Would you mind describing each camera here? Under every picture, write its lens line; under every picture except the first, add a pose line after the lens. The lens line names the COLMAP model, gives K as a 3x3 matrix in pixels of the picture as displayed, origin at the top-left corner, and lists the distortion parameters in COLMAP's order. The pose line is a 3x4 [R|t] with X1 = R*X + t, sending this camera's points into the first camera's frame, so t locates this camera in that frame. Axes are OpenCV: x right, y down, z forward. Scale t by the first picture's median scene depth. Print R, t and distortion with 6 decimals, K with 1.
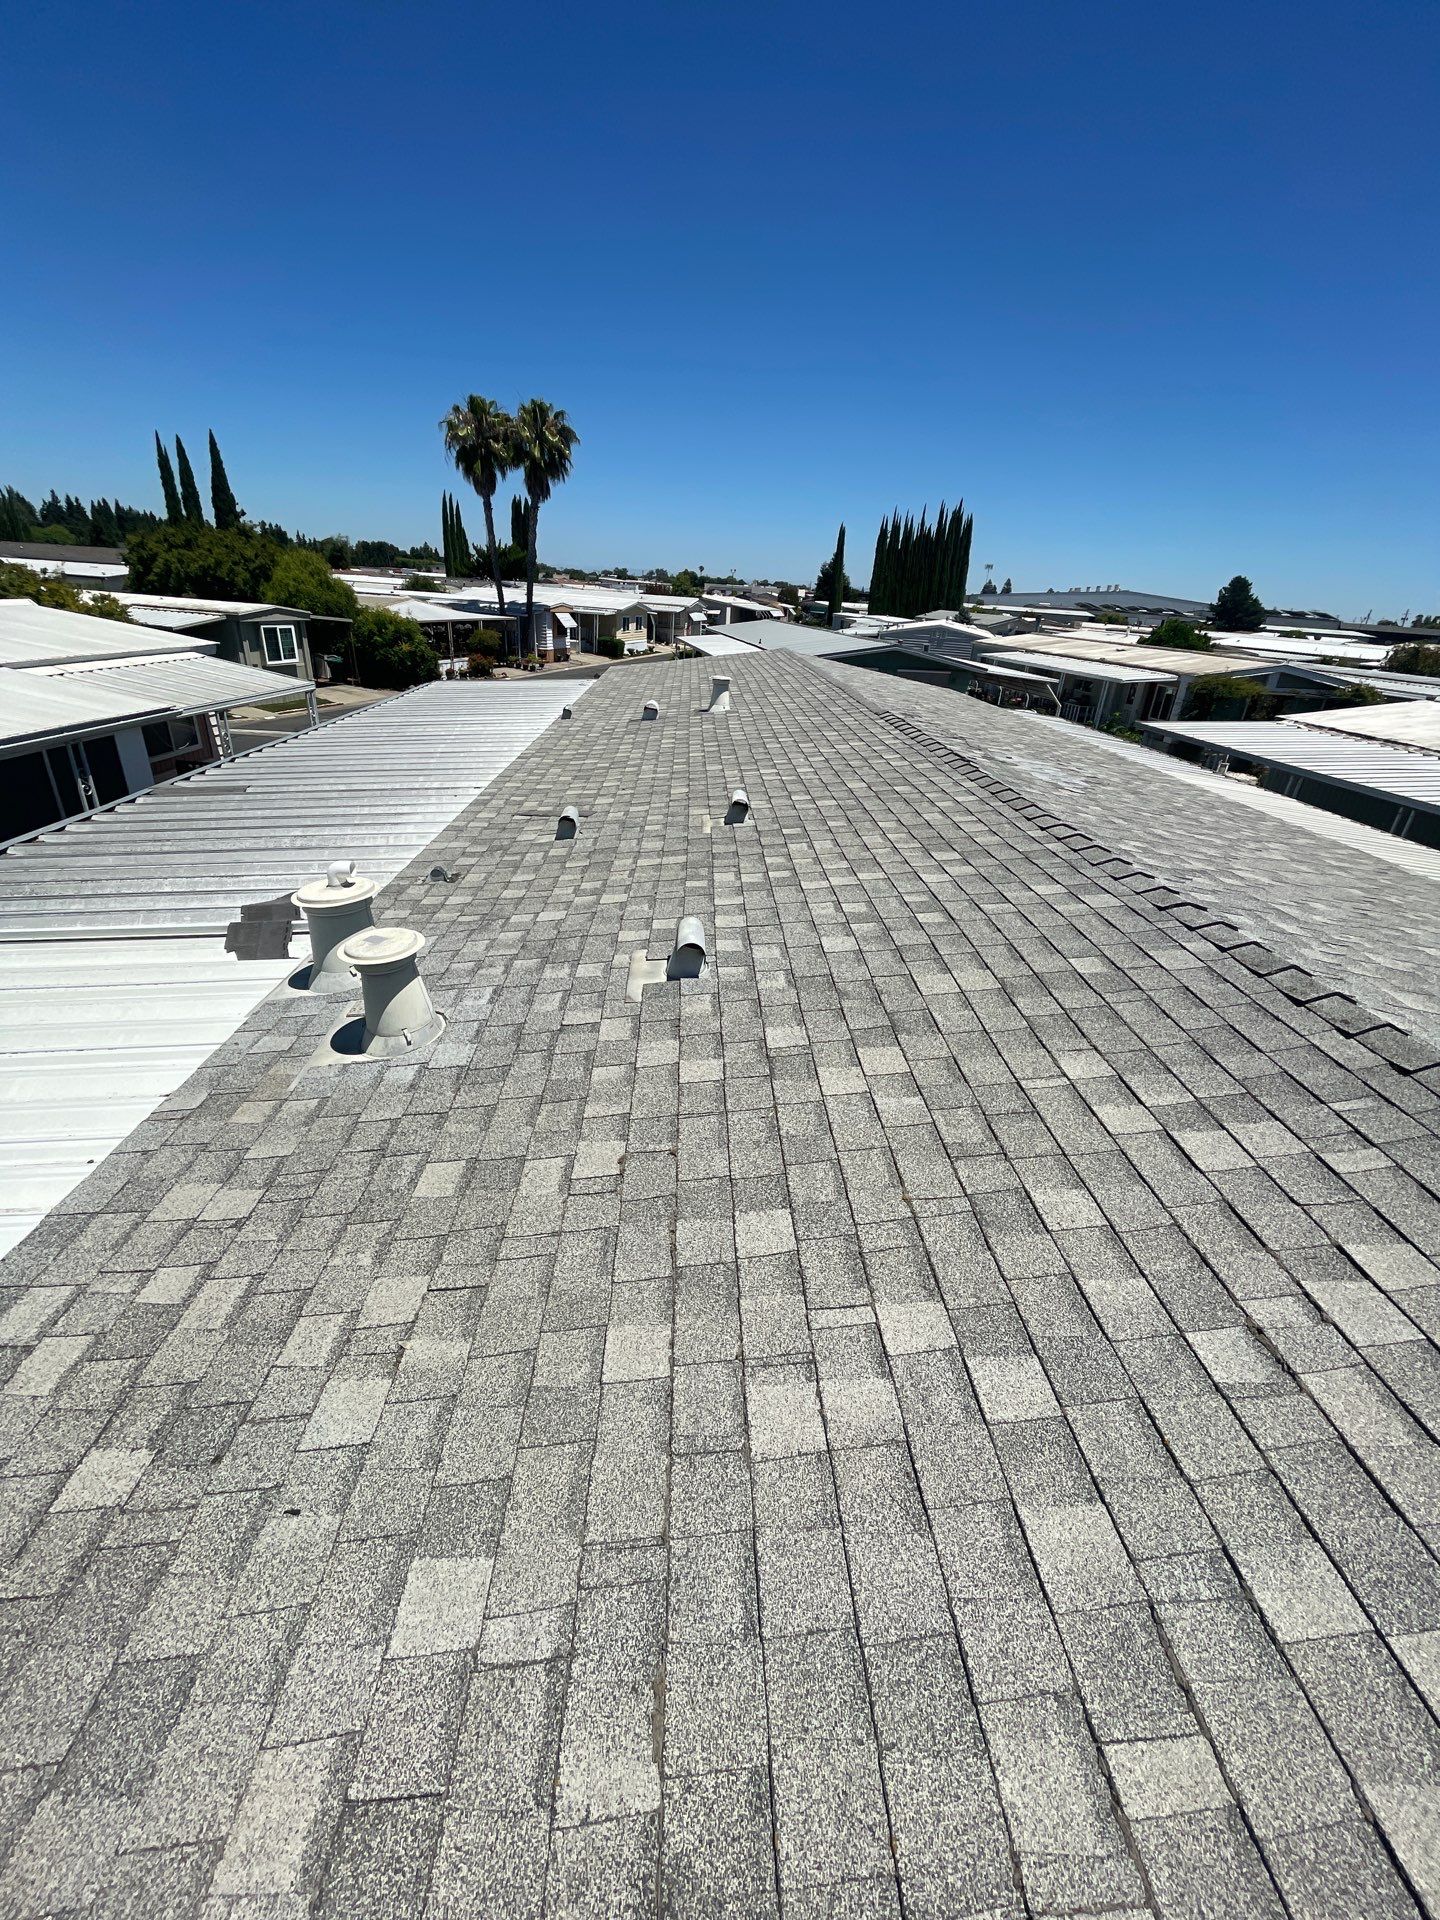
lens RADIAL K [[780.1, 0, 723.9], [0, 780.1, 957.6], [0, 0, 1]] dist [-0.002405, -0.000468]
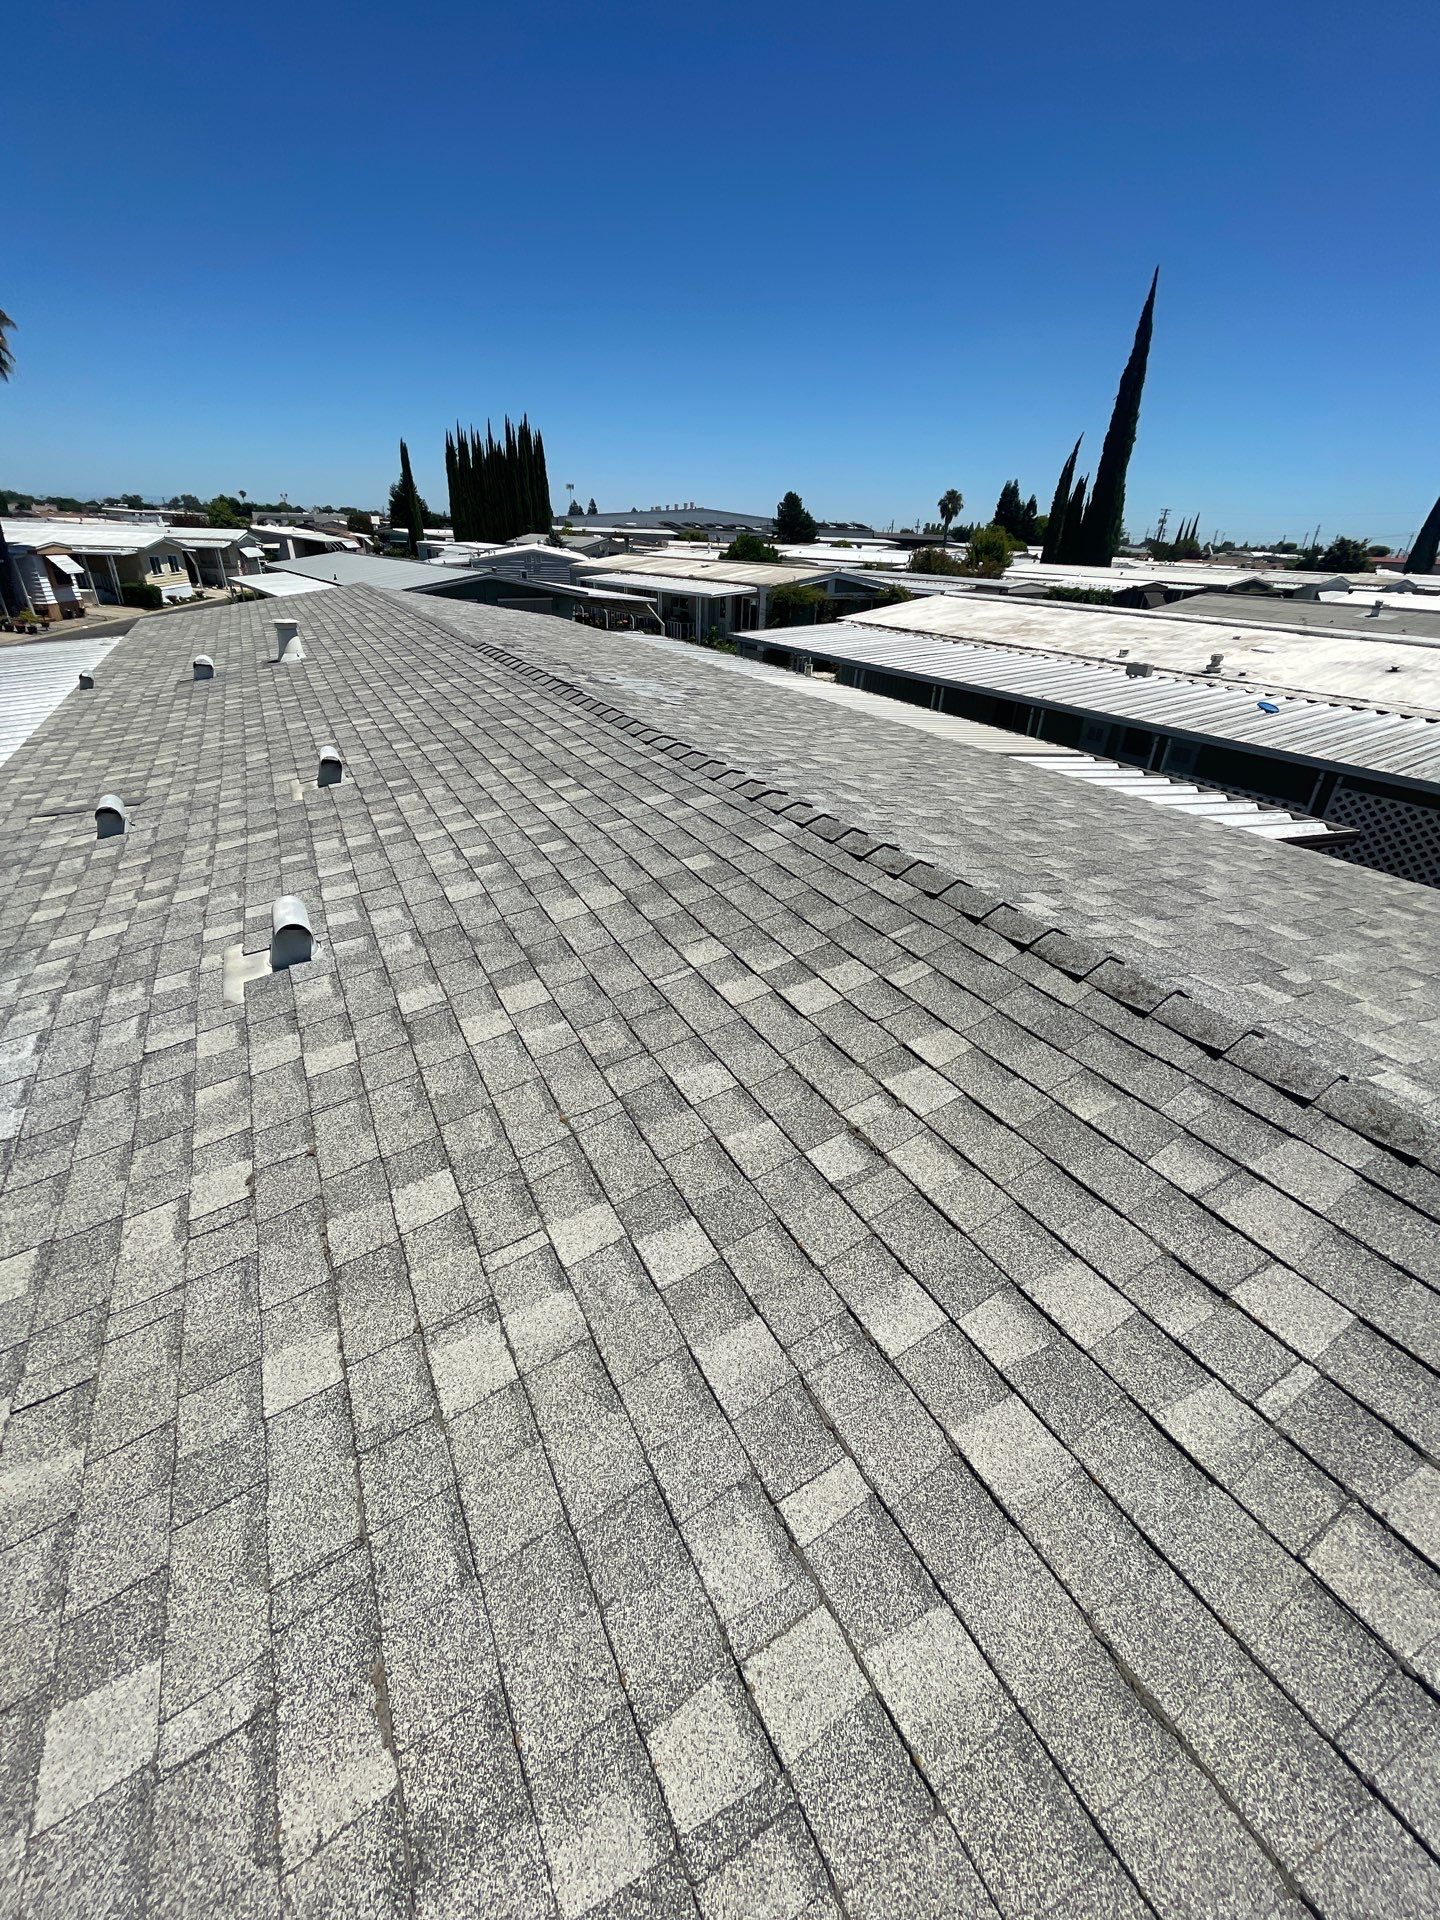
lens RADIAL K [[780.1, 0, 723.9], [0, 780.1, 957.6], [0, 0, 1]] dist [-0.002405, -0.000468]
pose [[0.894954, -0.240128, 0.376025, 0.042119], [0.210102, 0.970336, 0.119601, 0.011550], [-0.393591, -0.028034, 0.918858, -0.009264]]
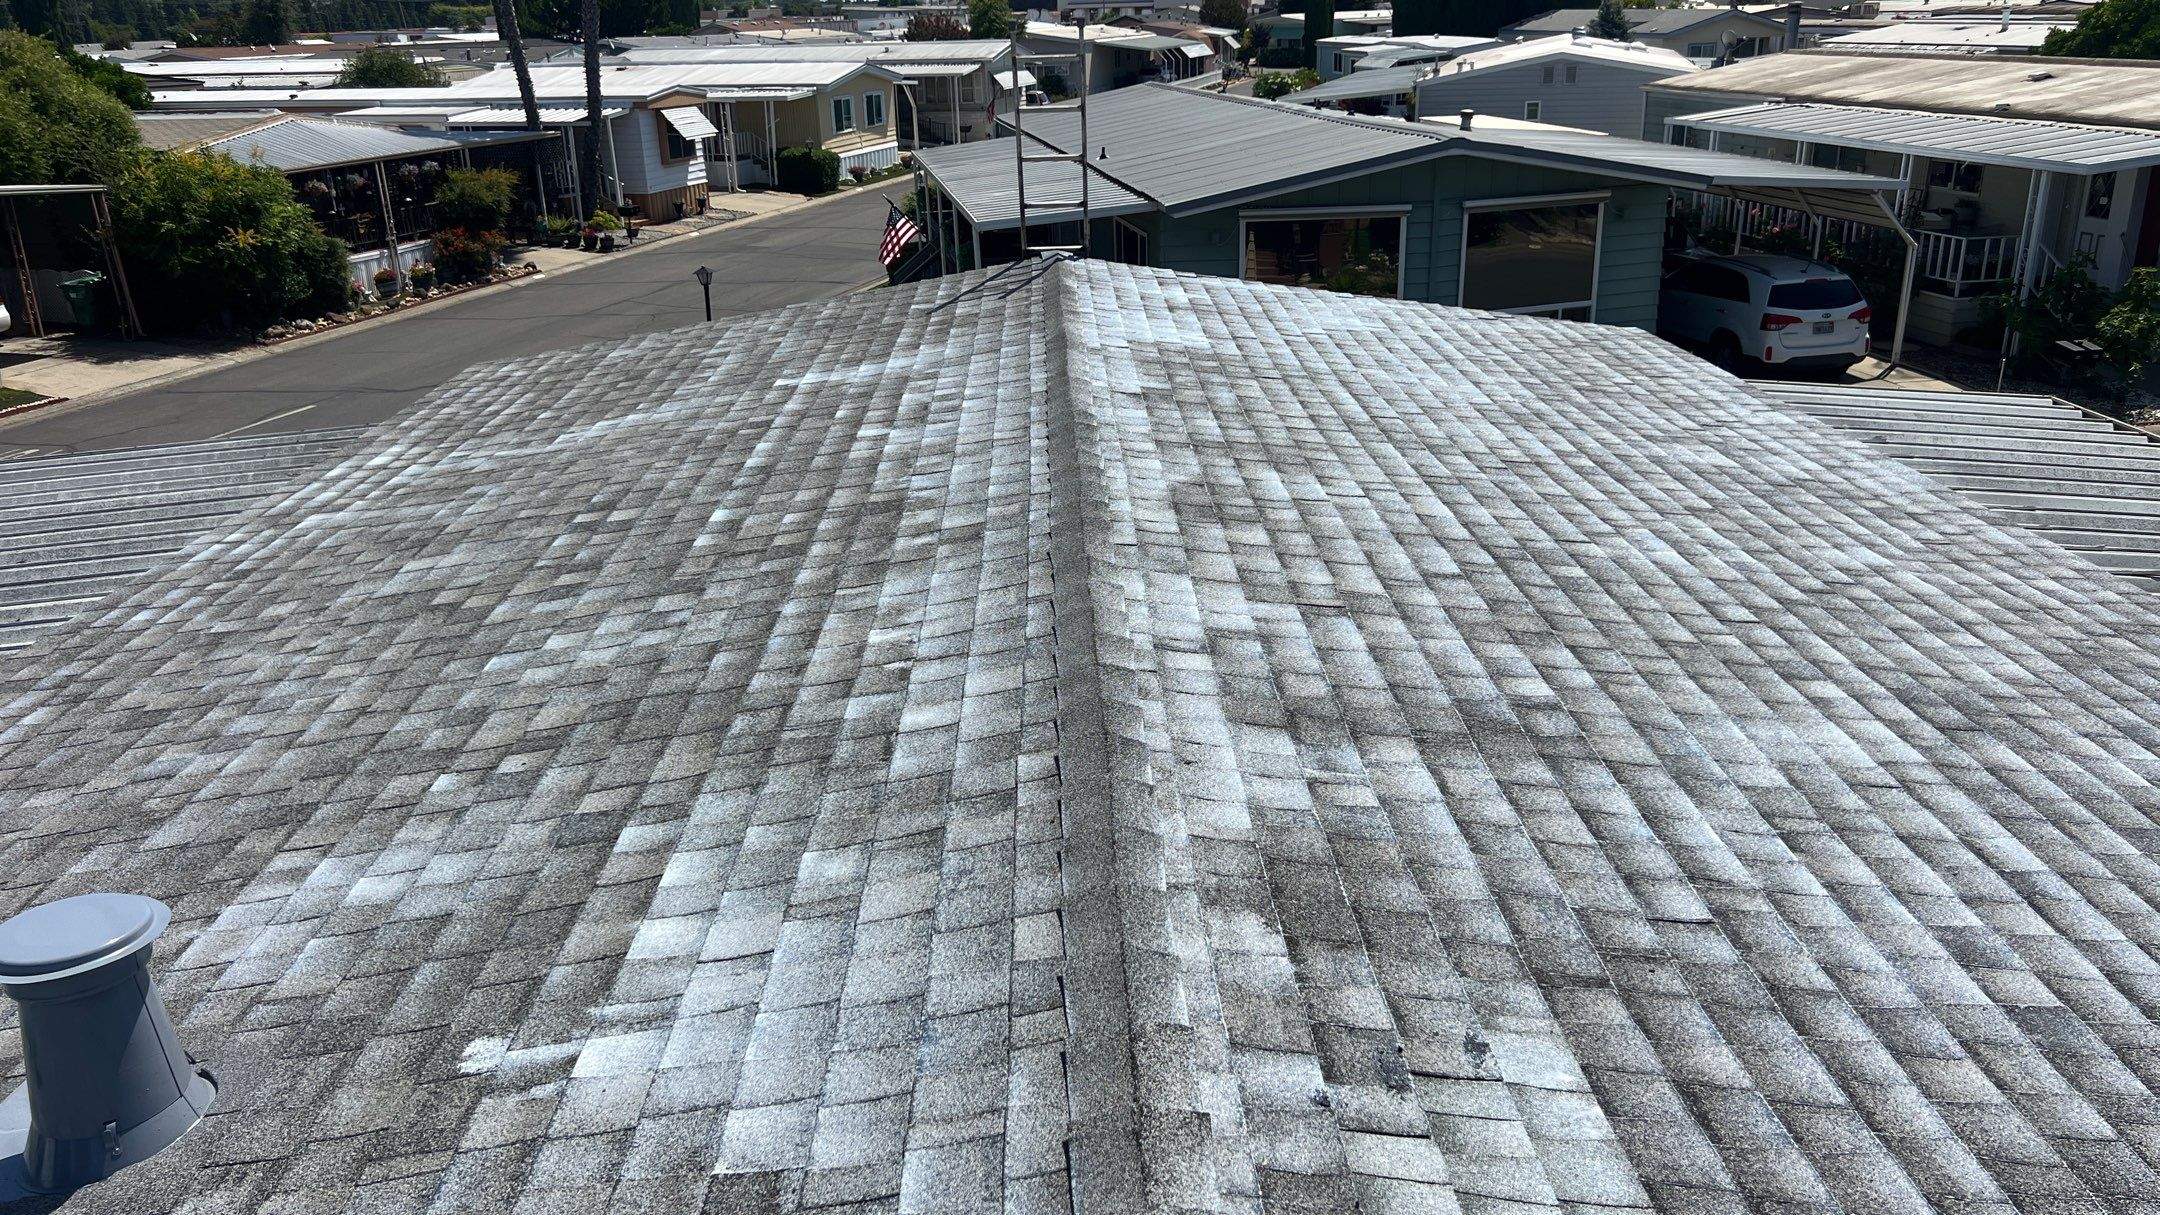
lens RADIAL K [[1645.2, 0, 1094.7], [0, 1645.2, 593.2], [0, 0, 1]] dist [0.049944, -0.052704]
pose [[0.995791, -0.084848, -0.034647, 0.441501], [0.080969, 0.991572, -0.101137, -0.880567], [0.042936, 0.097906, 0.994269, 1.697792]]
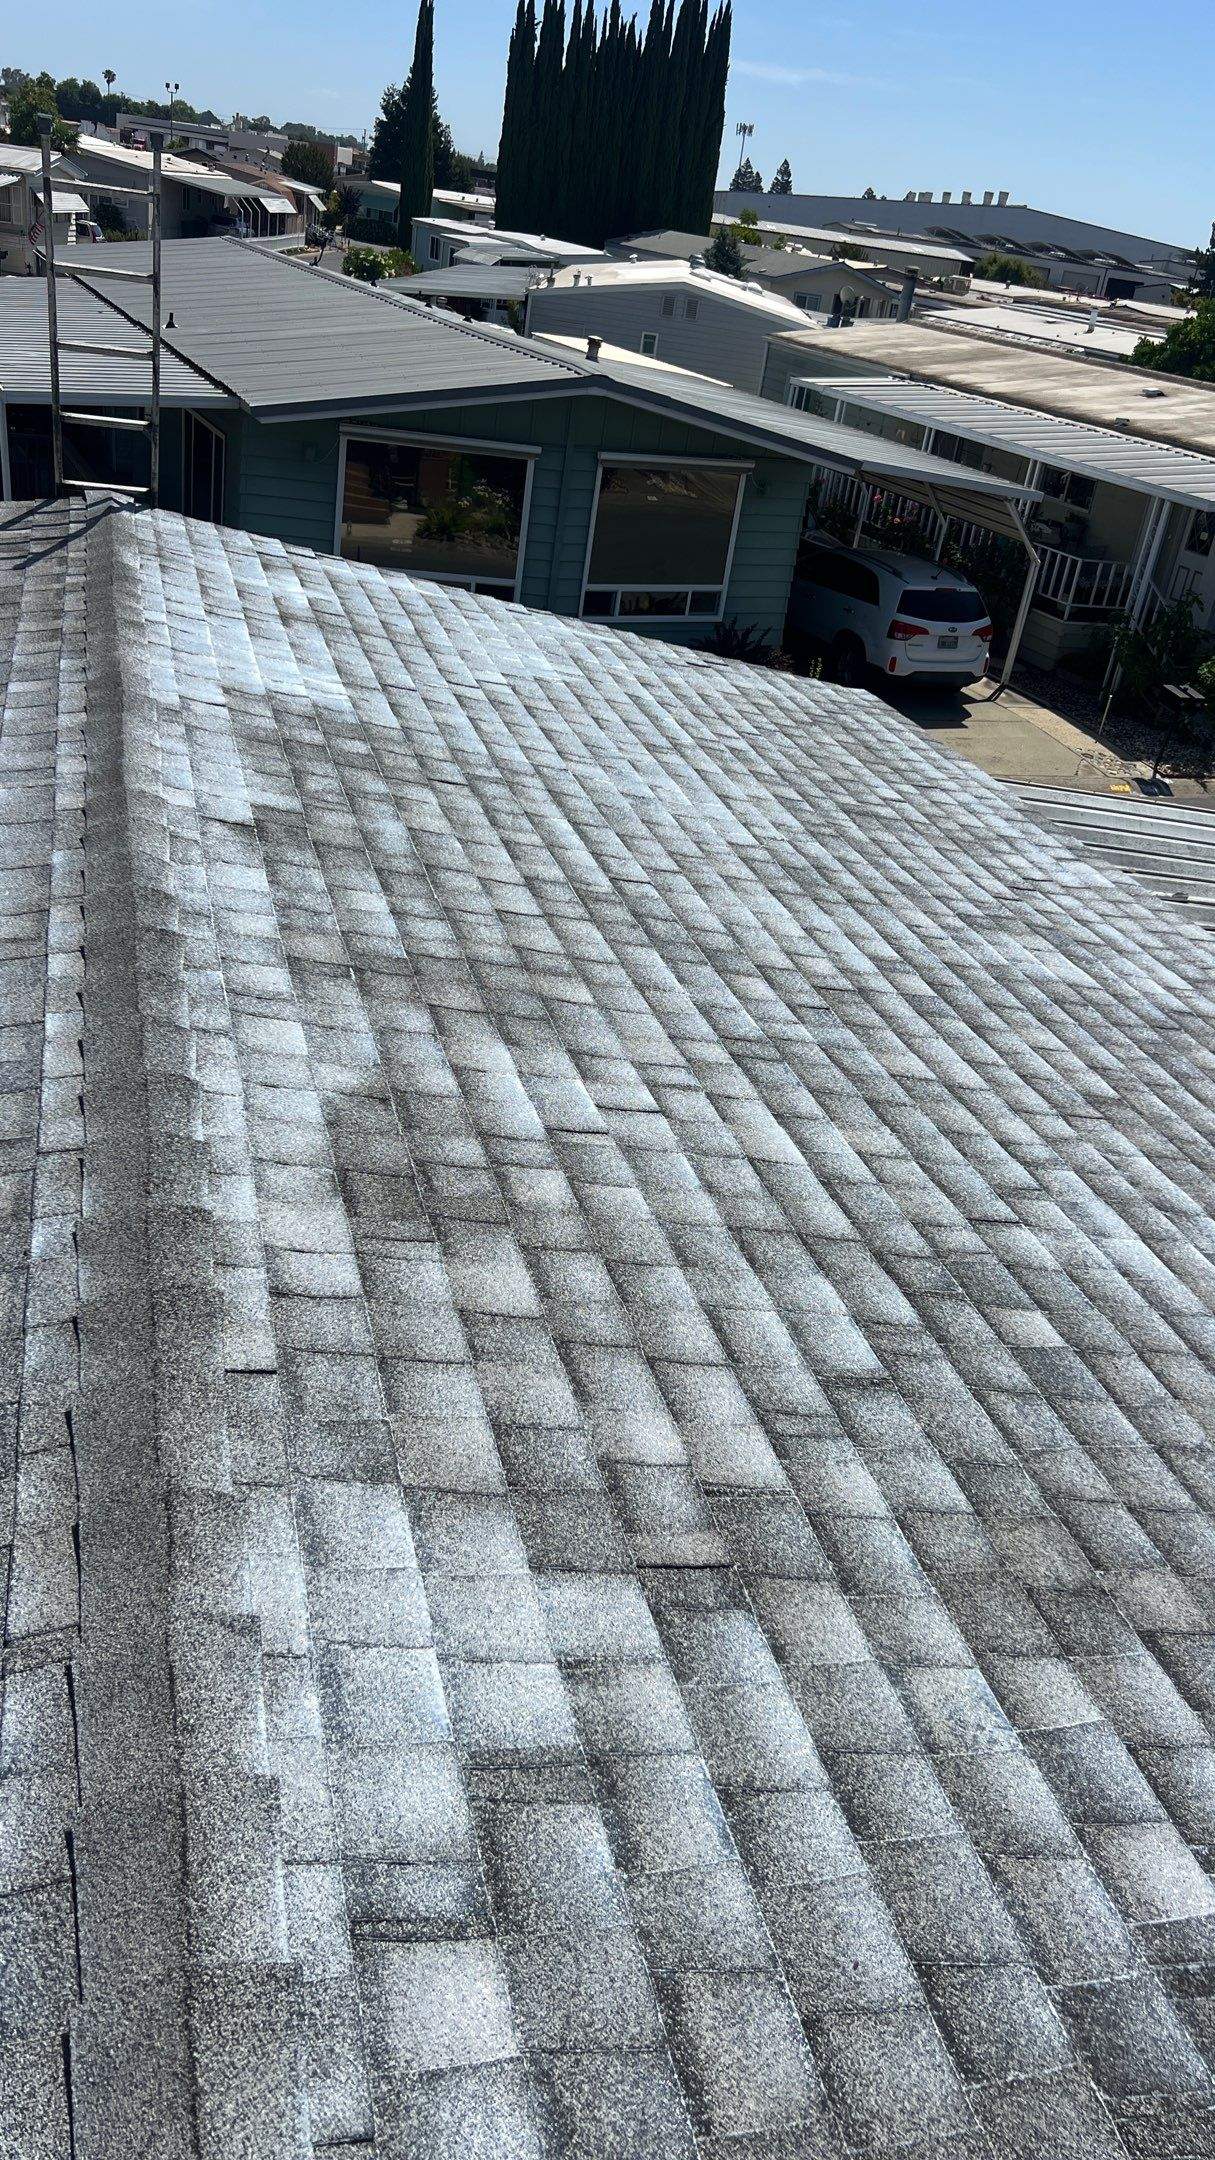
lens RADIAL K [[1639.7, 0, 607.5], [0, 1639.7, 1080.0], [0, 0, 1]] dist [0.059475, -0.068122]
pose [[0.971897, -0.045336, 0.231001, 0.418200], [0.029244, 0.996931, 0.072620, -1.167724], [-0.233584, -0.063824, 0.970240, 2.339183]]
